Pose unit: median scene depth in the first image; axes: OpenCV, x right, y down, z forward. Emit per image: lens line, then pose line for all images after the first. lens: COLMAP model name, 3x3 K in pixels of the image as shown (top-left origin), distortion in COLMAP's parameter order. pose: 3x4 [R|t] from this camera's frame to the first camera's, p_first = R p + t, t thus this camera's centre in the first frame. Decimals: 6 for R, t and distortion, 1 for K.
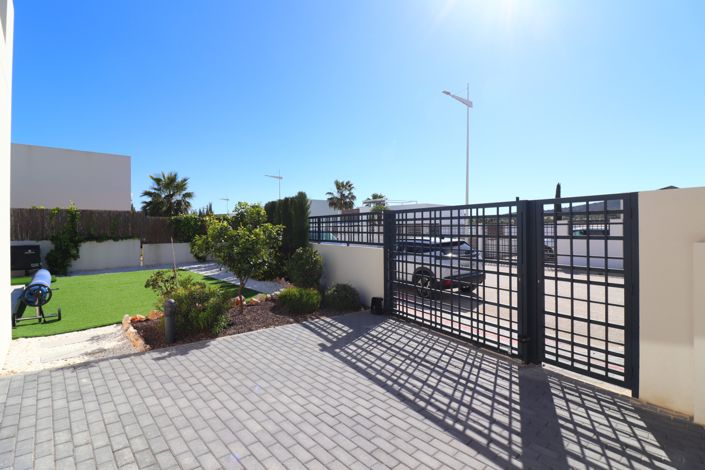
lens RADIAL K [[329.0, 0, 352.3], [0, 329.0, 231.2], [0, 0, 1]] dist [-0.004411, -0.003216]
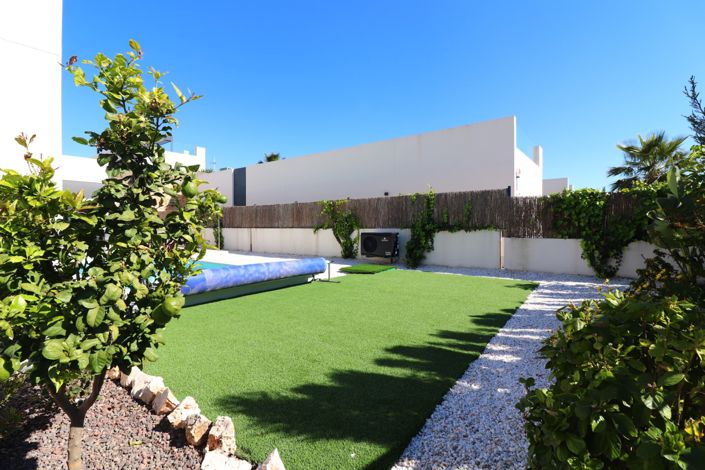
lens RADIAL K [[329.0, 0, 350.4], [0, 329.0, 229.9], [0, 0, 1]] dist [-0.004411, -0.003216]
pose [[0.163033, 0.014865, -0.986509, -0.020342], [-0.007982, 0.999874, 0.013748, 0.018614], [0.986588, 0.005633, 0.163131, 0.636416]]
